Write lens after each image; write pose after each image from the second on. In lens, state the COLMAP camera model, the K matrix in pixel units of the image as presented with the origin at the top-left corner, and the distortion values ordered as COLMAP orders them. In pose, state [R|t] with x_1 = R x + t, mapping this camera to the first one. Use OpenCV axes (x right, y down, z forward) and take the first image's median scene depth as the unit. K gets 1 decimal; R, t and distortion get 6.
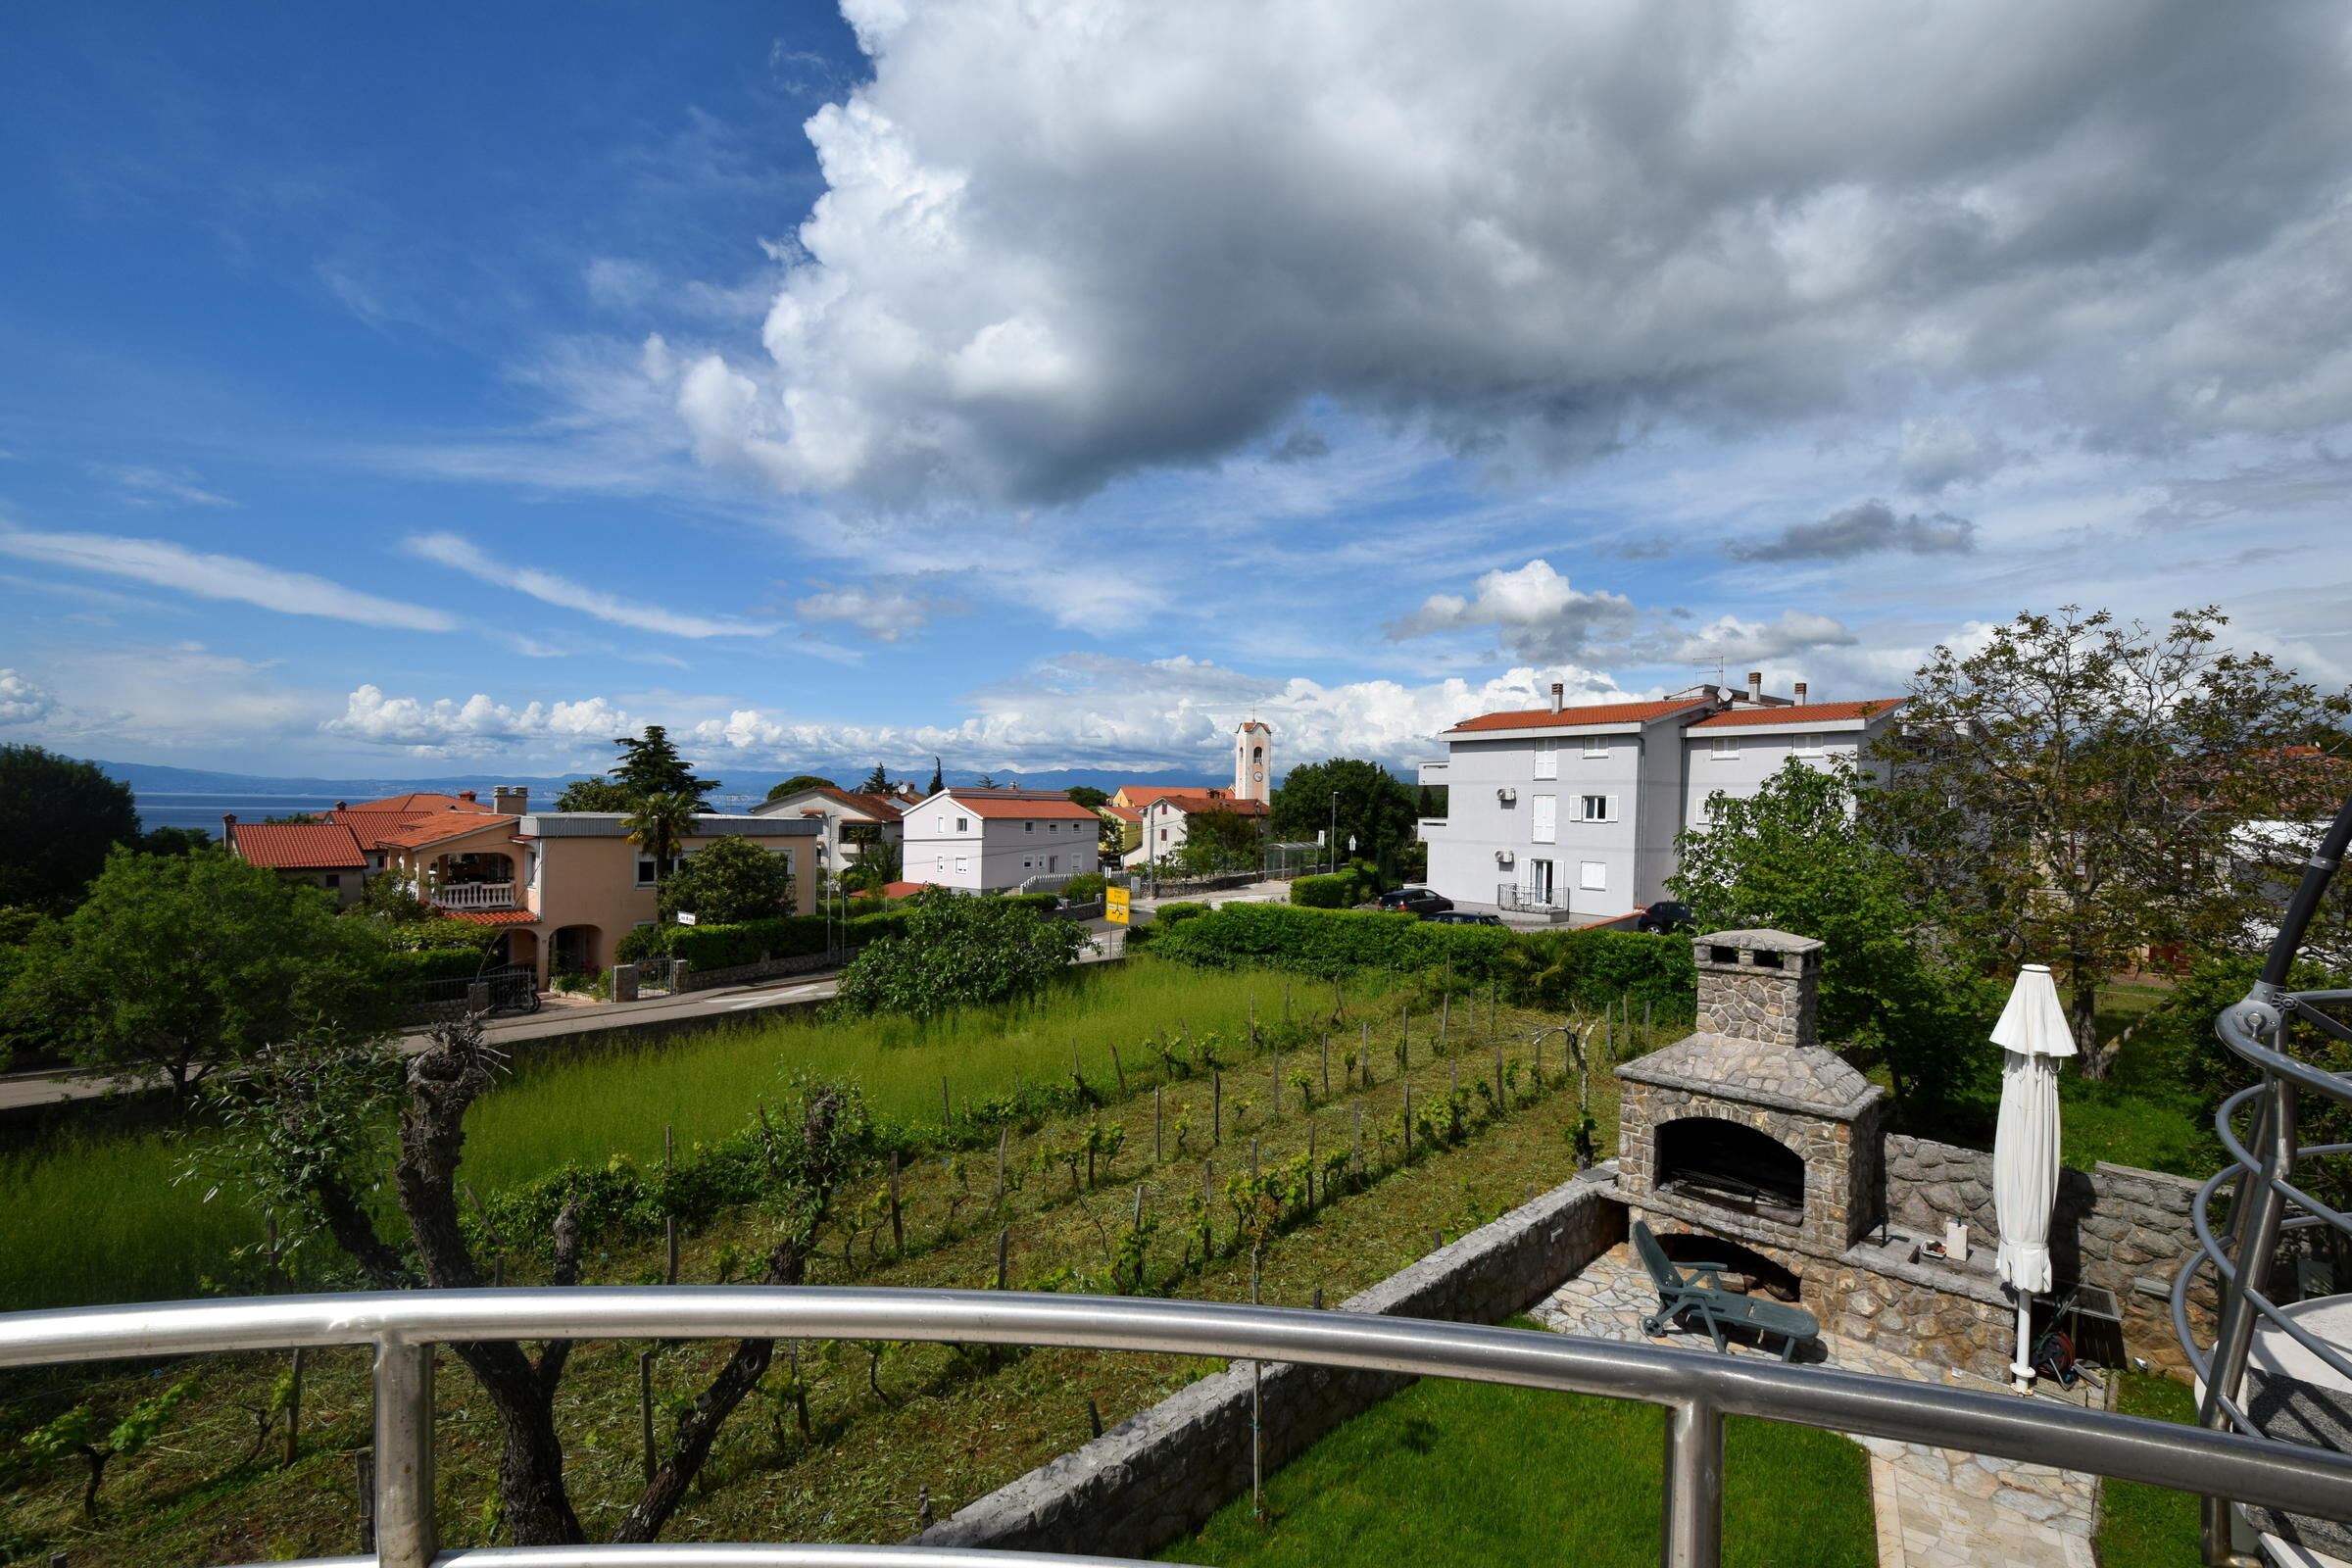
lens RADIAL K [[1015.4, 0, 1174.0], [0, 1015.4, 811.6], [0, 0, 1]] dist [0.004183, -0.003524]
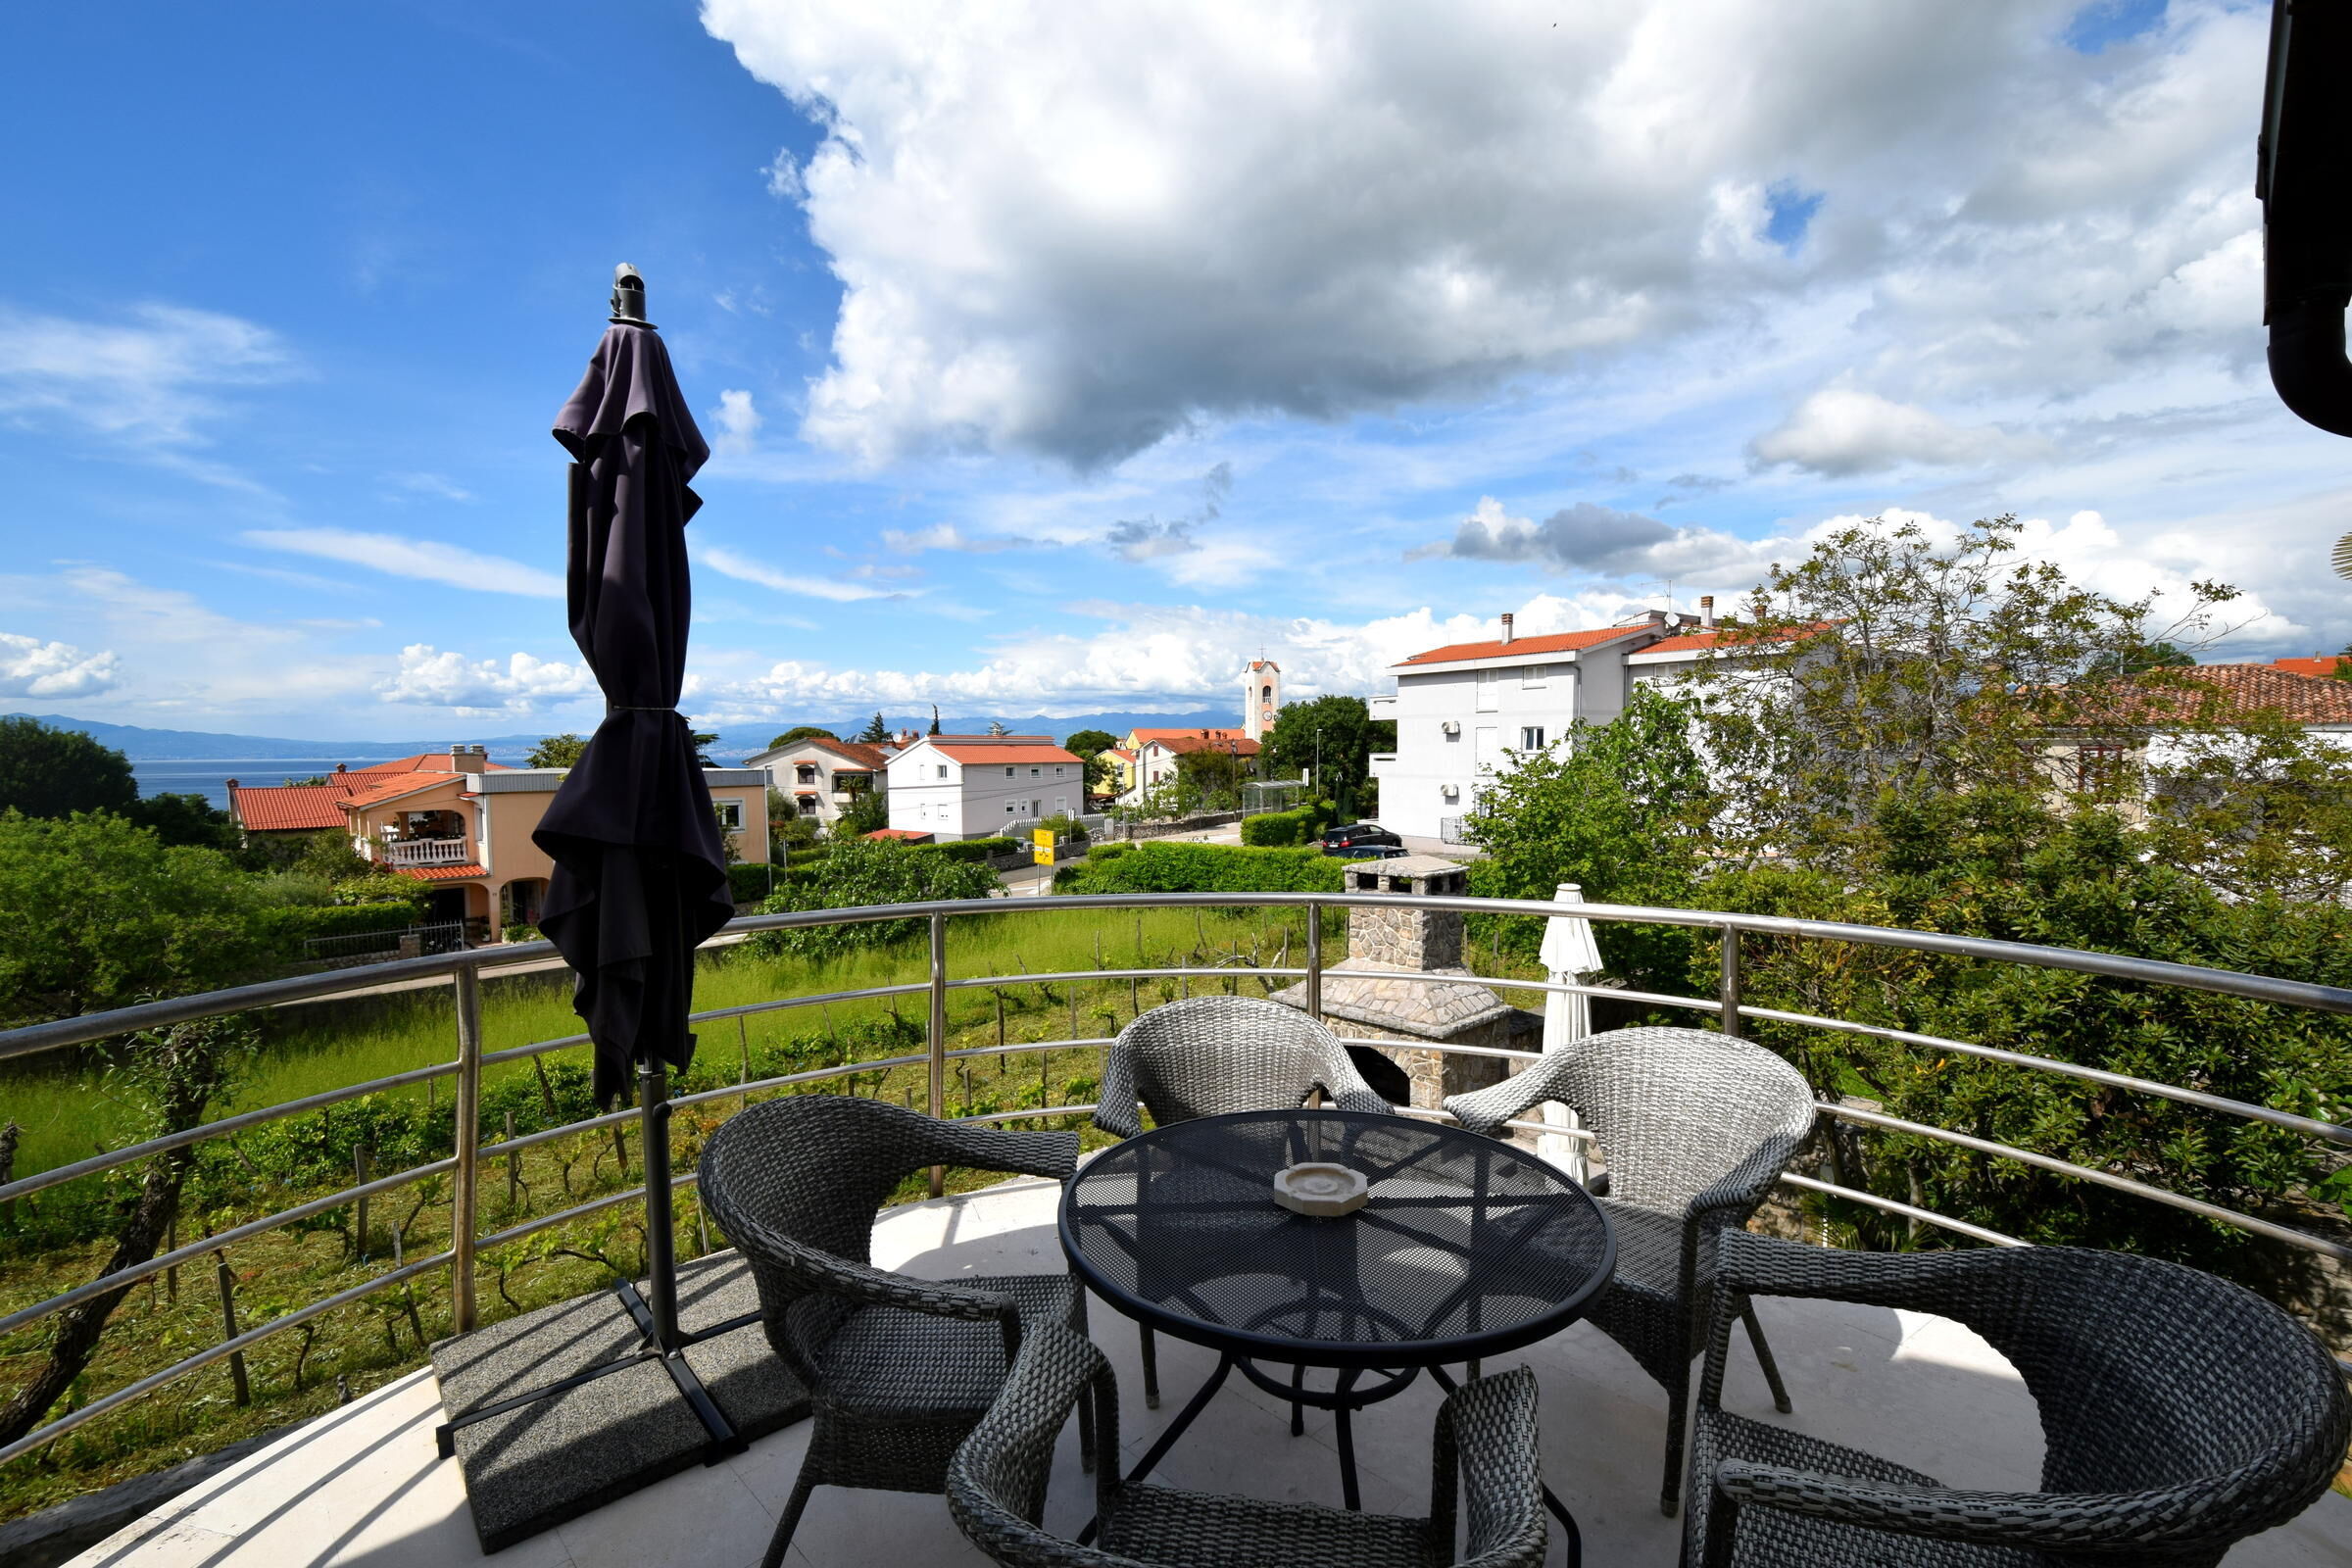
lens RADIAL K [[1015.4, 0, 1174.0], [0, 1015.4, 811.6], [0, 0, 1]] dist [0.004183, -0.003524]
pose [[0.999157, -0.023496, -0.033654, 0.100819], [0.025382, 0.998066, 0.056738, 0.002293], [0.032256, -0.057544, 0.997822, -0.004269]]
